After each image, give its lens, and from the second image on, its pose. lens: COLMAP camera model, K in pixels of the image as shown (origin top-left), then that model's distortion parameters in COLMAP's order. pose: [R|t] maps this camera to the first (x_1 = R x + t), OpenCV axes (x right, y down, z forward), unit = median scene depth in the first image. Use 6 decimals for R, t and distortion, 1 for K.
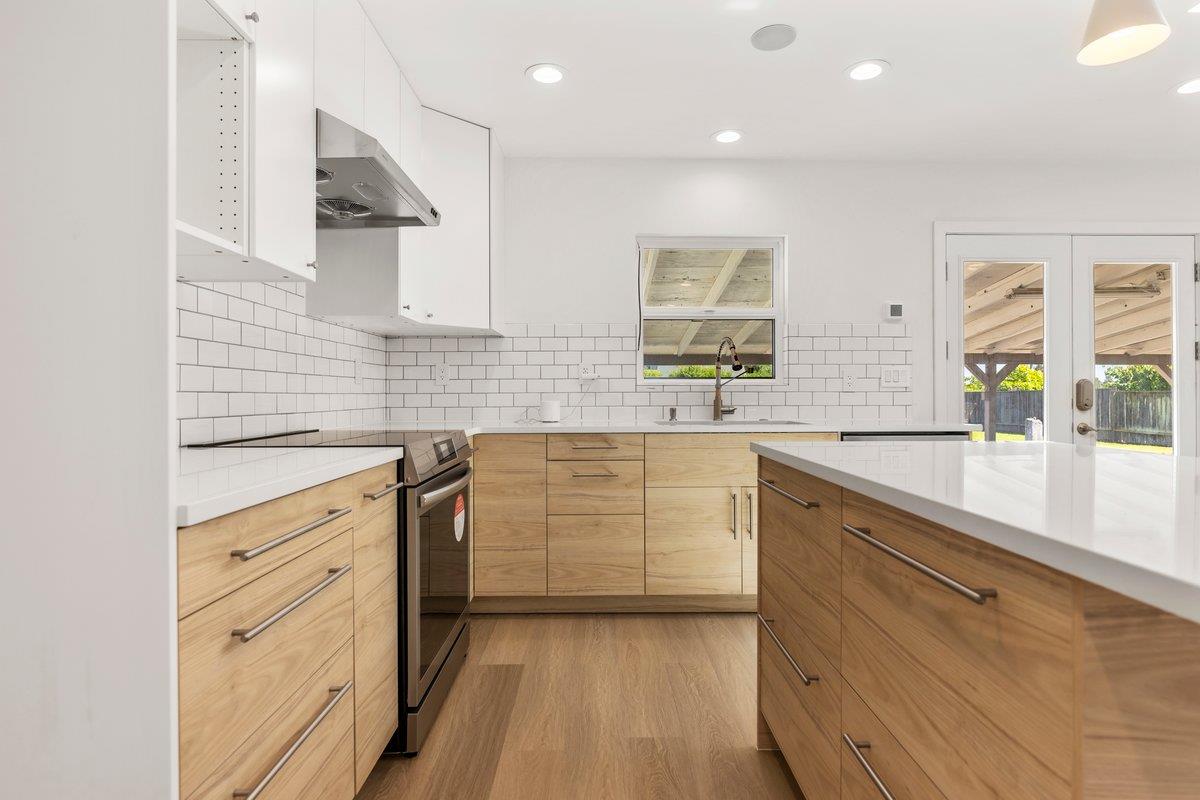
lens RADIAL K [[604.6, 0, 600.2], [0, 604.6, 394.5], [0, 0, 1]] dist [0.000803, -0.001247]
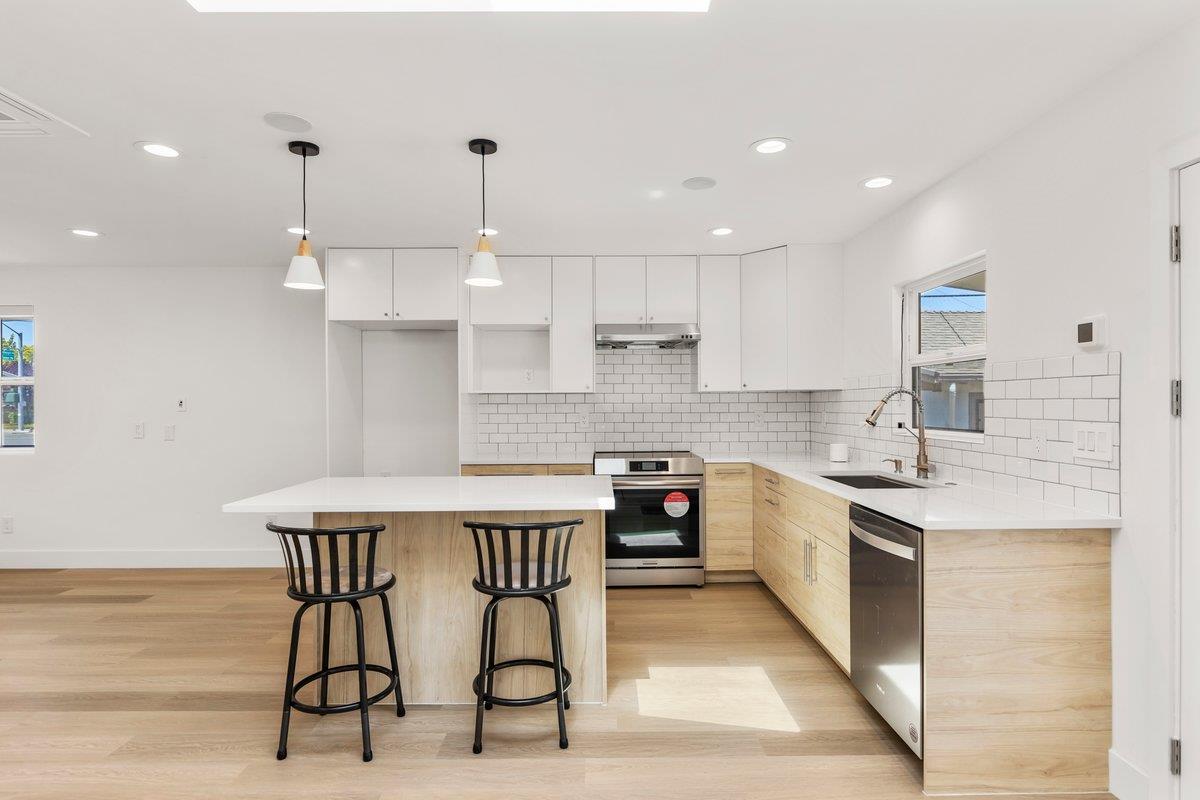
lens RADIAL K [[604.6, 0, 601.8], [0, 604.6, 405.0], [0, 0, 1]] dist [0.000803, -0.001247]
pose [[0.009732, 0.001090, -0.999952, 1.077318], [0.004628, 0.999989, 0.001135, -0.068726], [0.999942, -0.004639, 0.009727, 0.502784]]
